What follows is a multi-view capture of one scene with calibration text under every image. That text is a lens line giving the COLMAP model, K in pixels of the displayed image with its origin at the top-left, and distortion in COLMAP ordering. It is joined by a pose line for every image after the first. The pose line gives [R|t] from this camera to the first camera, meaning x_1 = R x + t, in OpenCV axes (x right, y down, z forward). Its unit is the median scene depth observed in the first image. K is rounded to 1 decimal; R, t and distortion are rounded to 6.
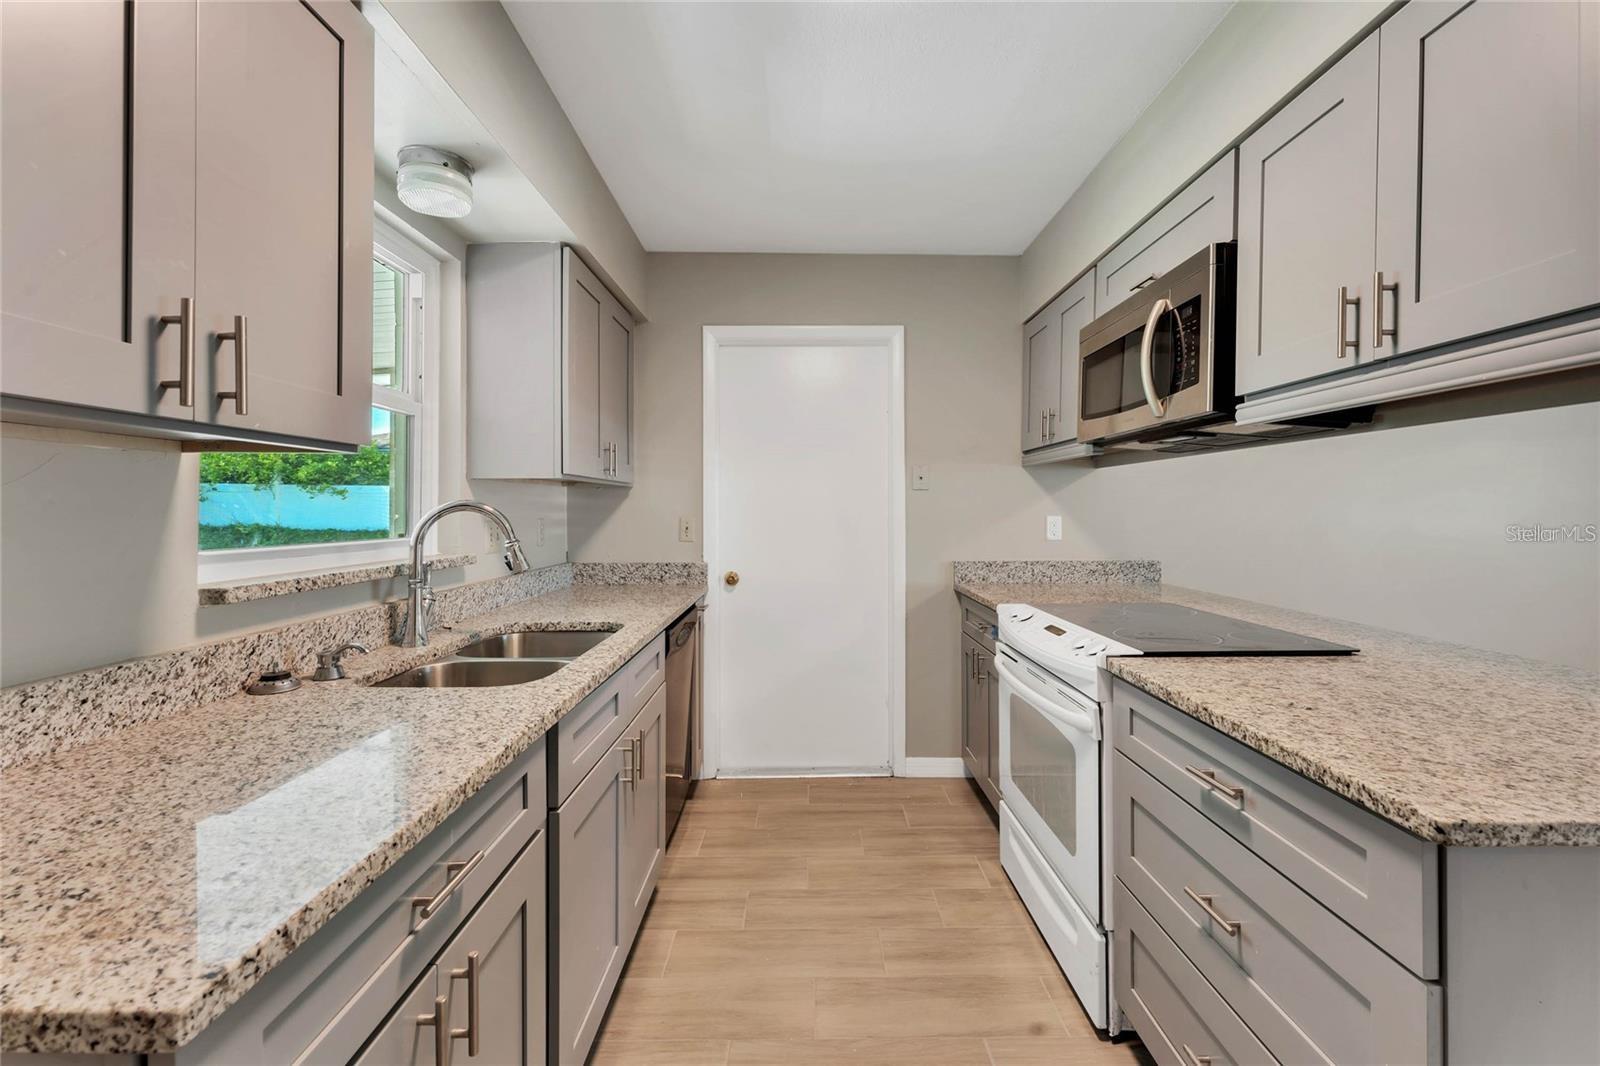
lens RADIAL K [[649.0, 0, 820.6], [0, 649.0, 507.5], [0, 0, 1]] dist [0.002018, -0.001005]
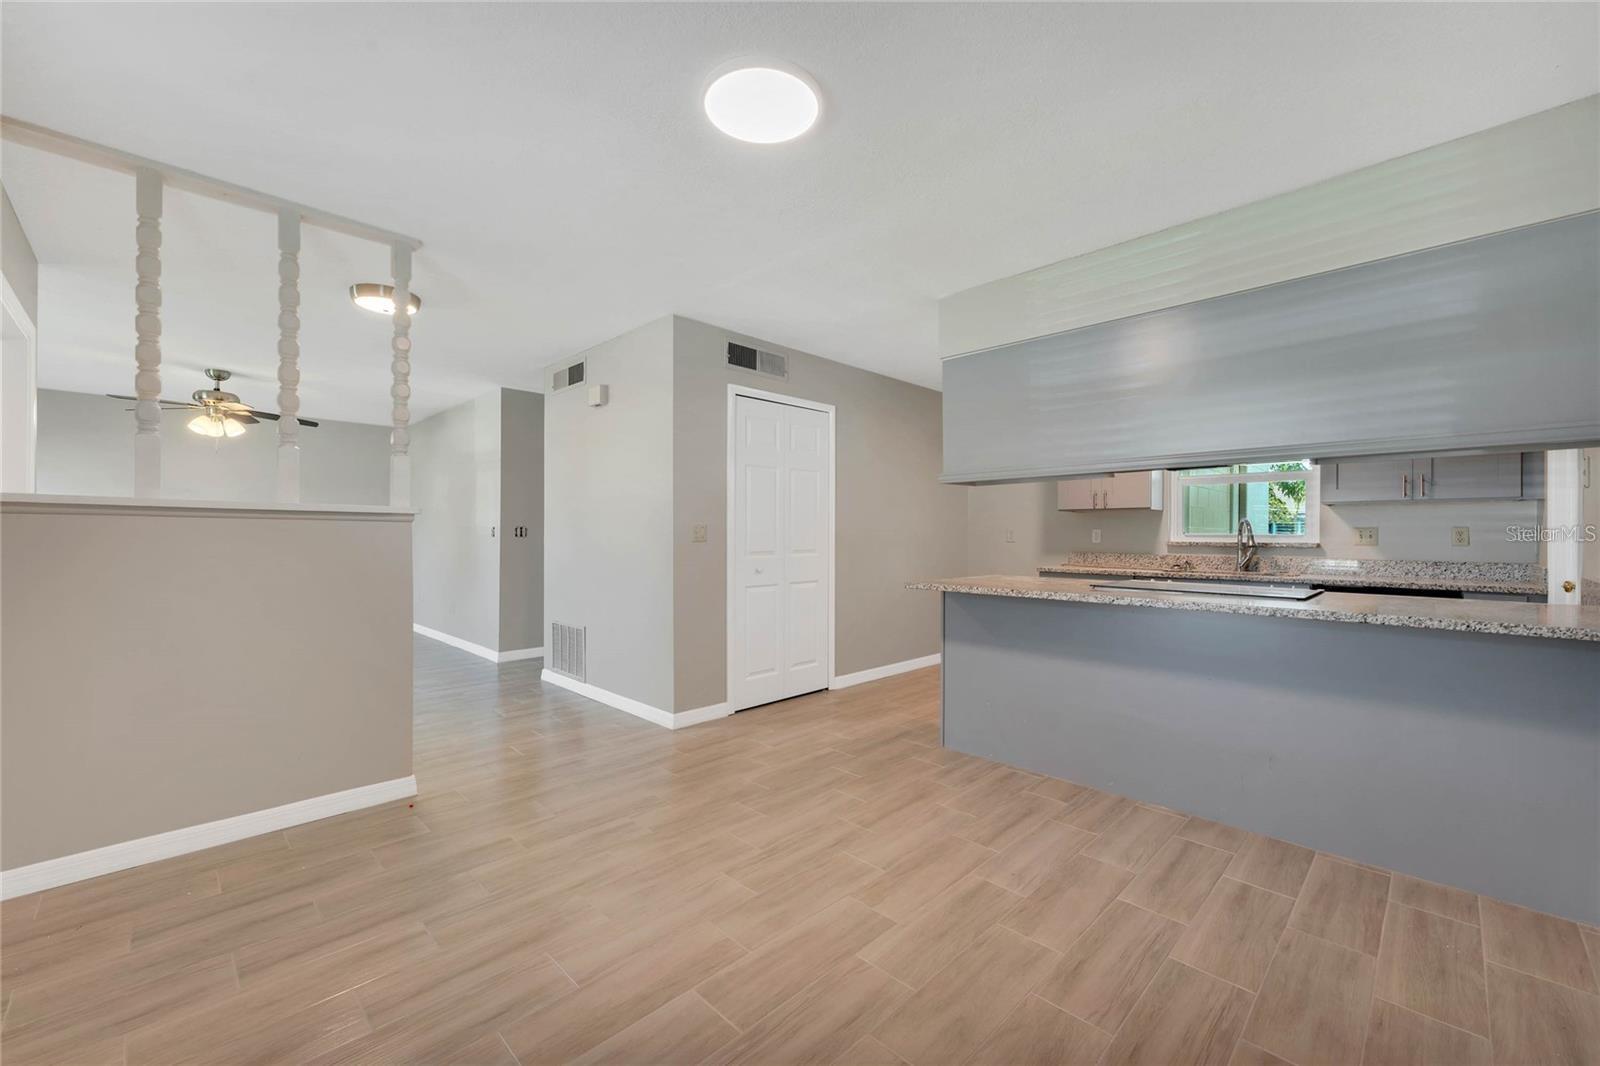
lens RADIAL K [[649.0, 0, 815.5], [0, 649.0, 536.1], [0, 0, 1]] dist [0.002018, -0.001005]
pose [[-0.698309, -0.000209, -0.715796, 2.433960], [-0.002954, 0.999992, 0.002590, 0.056970], [0.715790, 0.003924, -0.698305, 1.530164]]
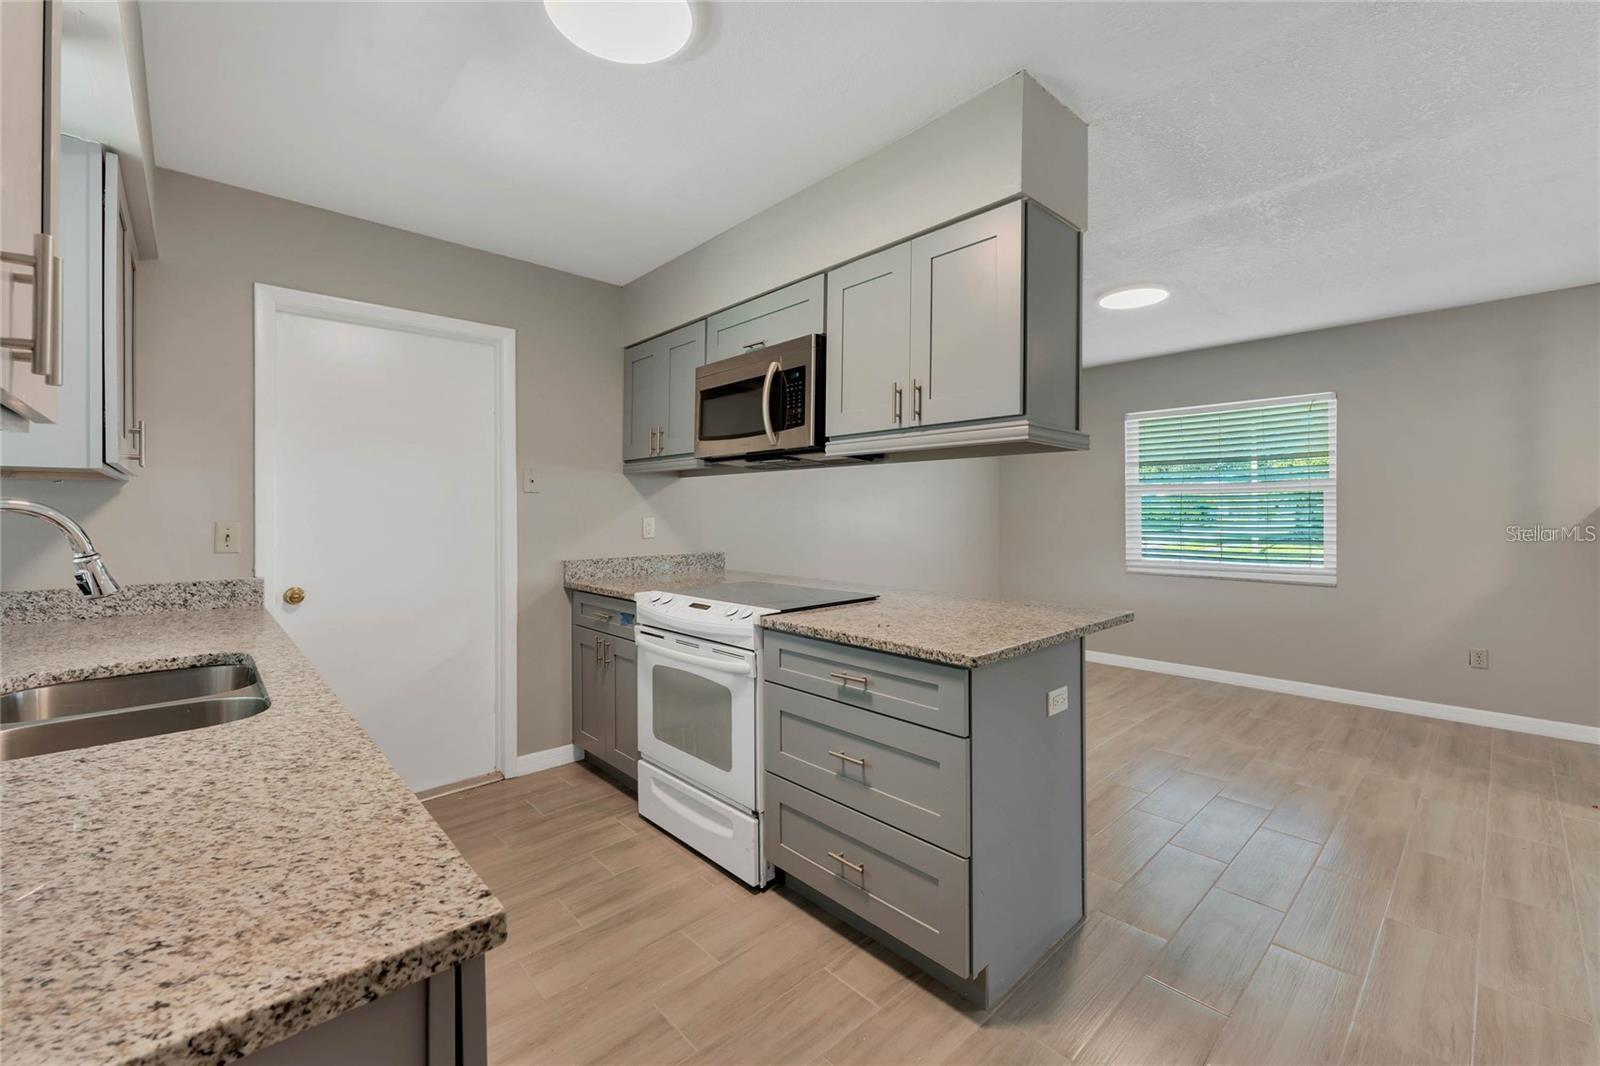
lens RADIAL K [[649.0, 0, 801.9], [0, 649.0, 511.5], [0, 0, 1]] dist [0.002018, -0.001005]
pose [[0.740624, -0.000204, 0.671919, -0.381897], [-0.000208, 1.000000, 0.000532, 0.003239], [-0.671919, -0.000533, 0.740624, -0.081979]]
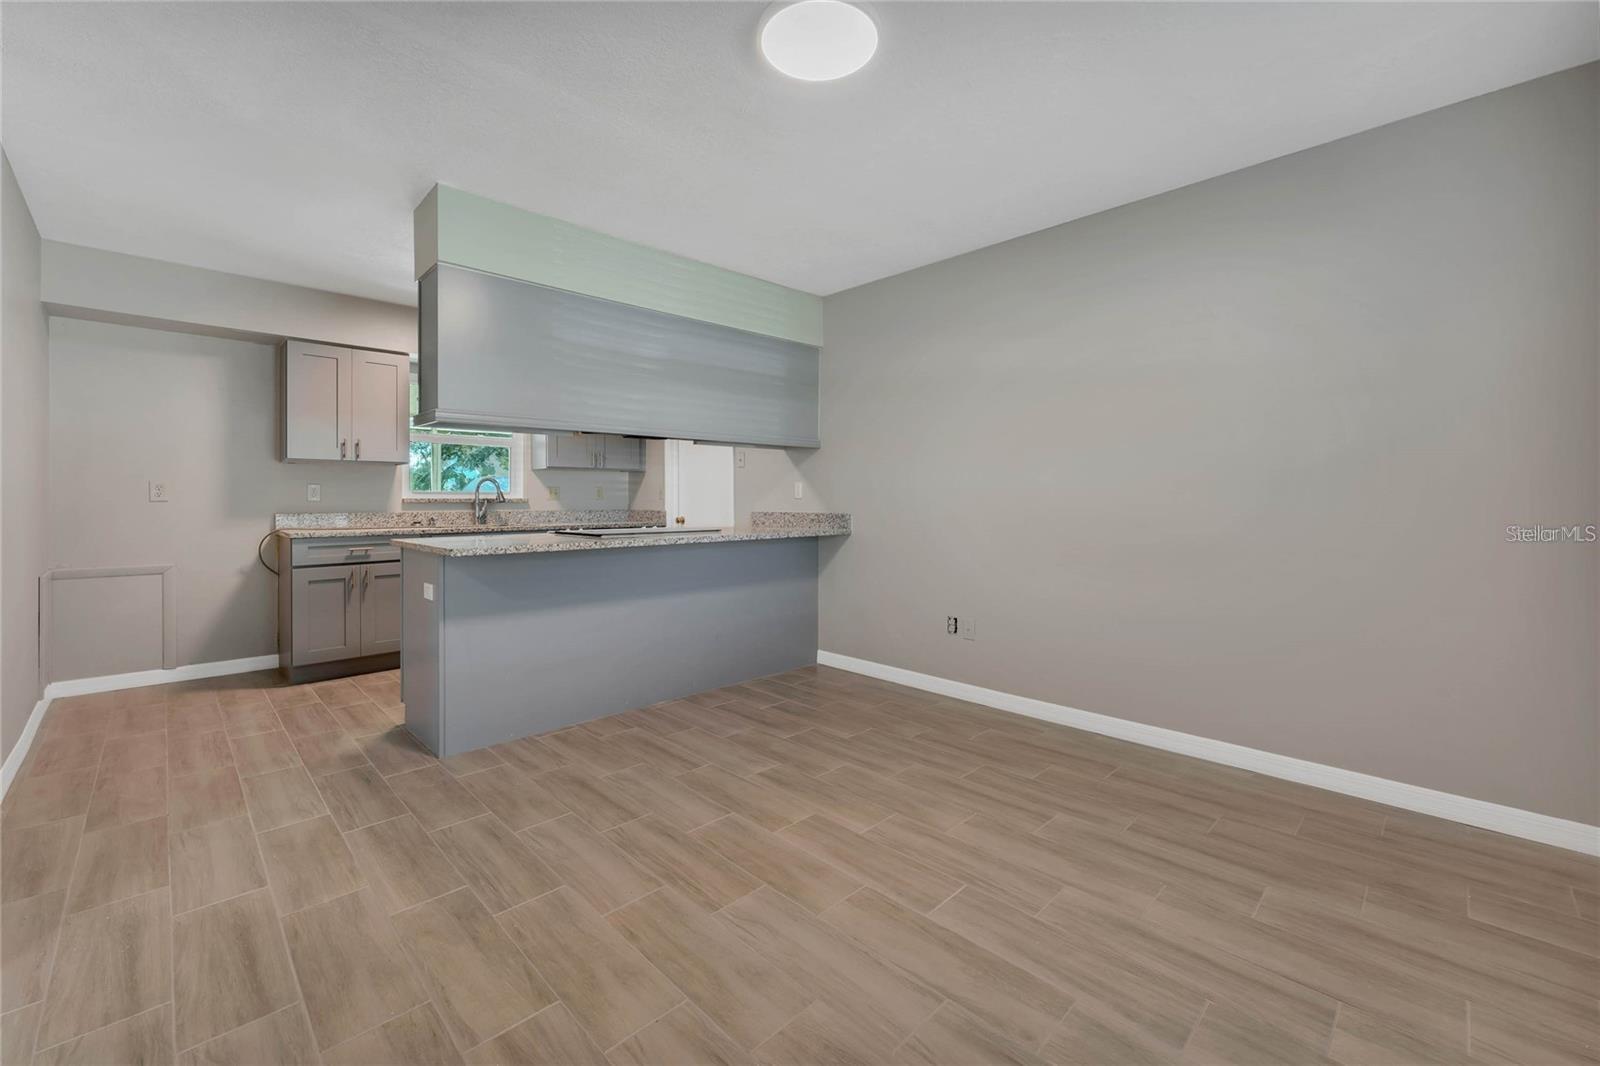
lens RADIAL K [[649.0, 0, 798.3], [0, 649.0, 497.0], [0, 0, 1]] dist [0.002018, -0.001005]
pose [[0.698242, -0.001694, -0.715859, 2.456374], [0.002932, 0.999996, 0.000493, 0.079974], [0.715855, -0.002443, 0.698244, -0.045464]]
